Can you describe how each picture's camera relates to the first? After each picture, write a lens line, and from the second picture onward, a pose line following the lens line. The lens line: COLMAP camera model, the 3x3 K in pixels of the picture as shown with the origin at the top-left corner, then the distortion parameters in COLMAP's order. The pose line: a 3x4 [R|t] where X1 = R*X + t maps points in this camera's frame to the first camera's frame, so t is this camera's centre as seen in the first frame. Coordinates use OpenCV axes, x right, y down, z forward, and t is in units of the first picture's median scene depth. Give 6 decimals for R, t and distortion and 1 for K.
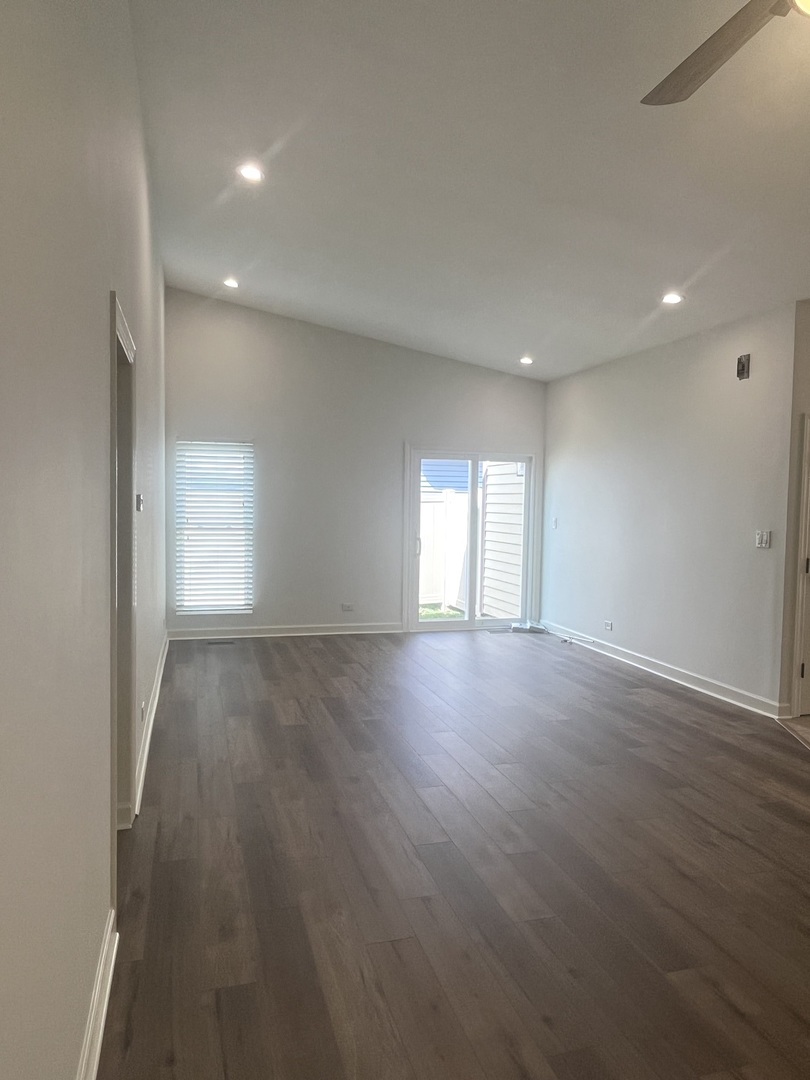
lens RADIAL K [[737.5, 0, 407.3], [0, 737.5, 540.2], [0, 0, 1]] dist [-0.002893, 0.007276]
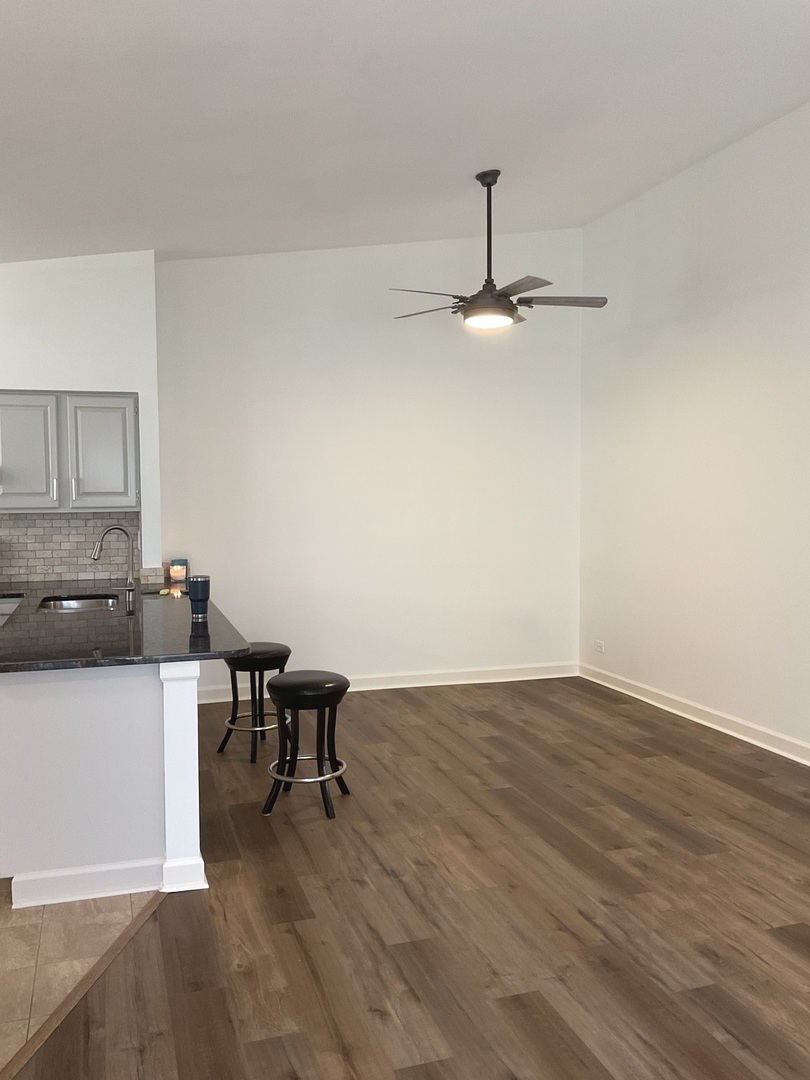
lens RADIAL K [[893.0, 0, 402.7], [0, 893.0, 535.4], [0, 0, 1]] dist [0.080861, -0.137615]
pose [[-0.999201, -0.012032, -0.038122, 0.302141], [-0.016113, 0.993954, 0.108612, -0.074361], [0.036584, 0.109139, -0.993353, 1.298232]]
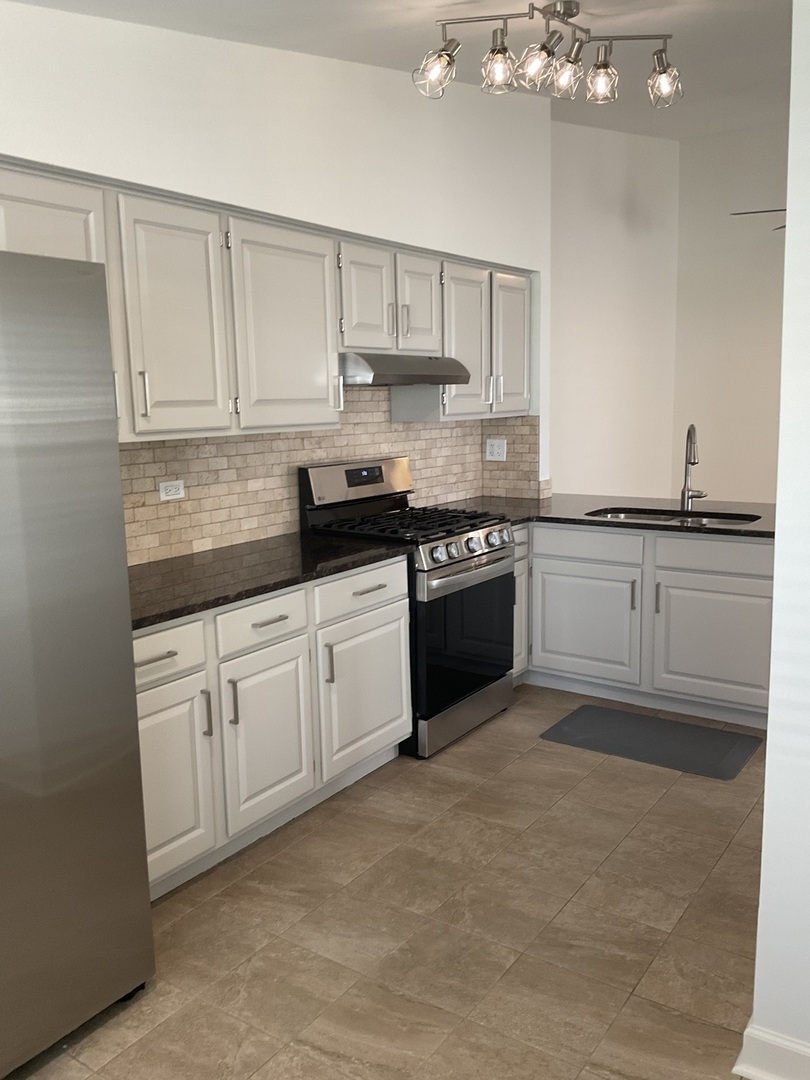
lens RADIAL K [[893.0, 0, 406.5], [0, 893.0, 534.6], [0, 0, 1]] dist [0.080861, -0.137615]
pose [[-0.771838, 0.092744, -0.629018, 1.315616], [-0.031145, 0.982602, 0.183093, -0.022611], [0.635055, 0.160909, -0.755522, 0.824842]]
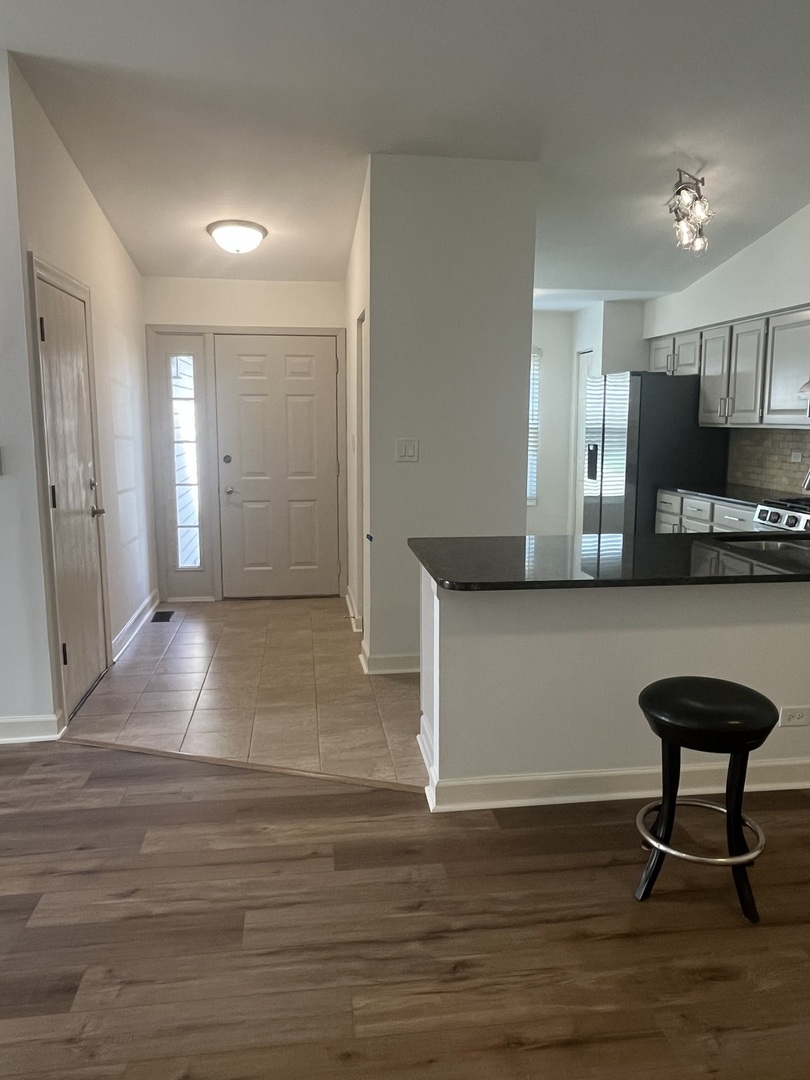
lens RADIAL K [[803.6, 0, 415.6], [0, 803.6, 537.2], [0, 0, 1]] dist [-0.008682, 0.010809]
pose [[0.141055, -0.166897, 0.975832, -0.109974], [0.055225, 0.985479, 0.160564, -0.026822], [-0.988460, 0.031242, 0.148223, 0.579991]]
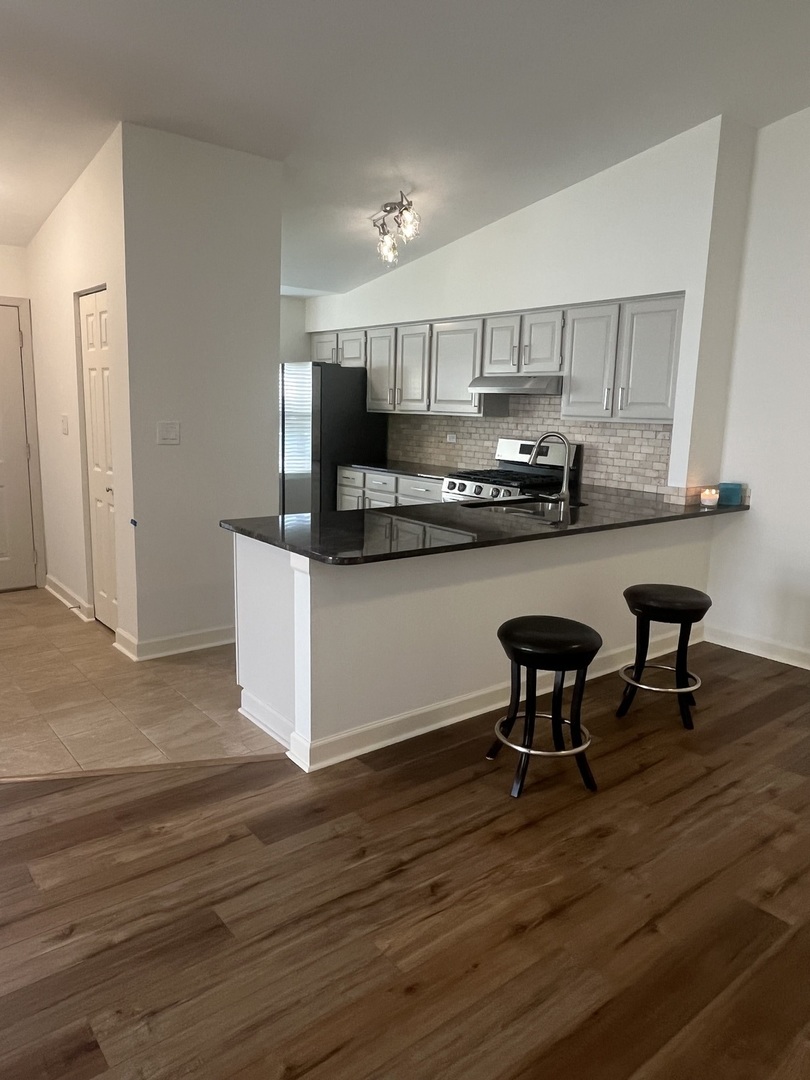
lens RADIAL K [[737.5, 0, 403.5], [0, 737.5, 542.2], [0, 0, 1]] dist [-0.002893, 0.007276]
pose [[-0.385401, -0.199525, 0.900919, -0.086080], [0.016369, 0.974711, 0.222870, -0.038788], [-0.922604, 0.100641, -0.372389, 0.784335]]
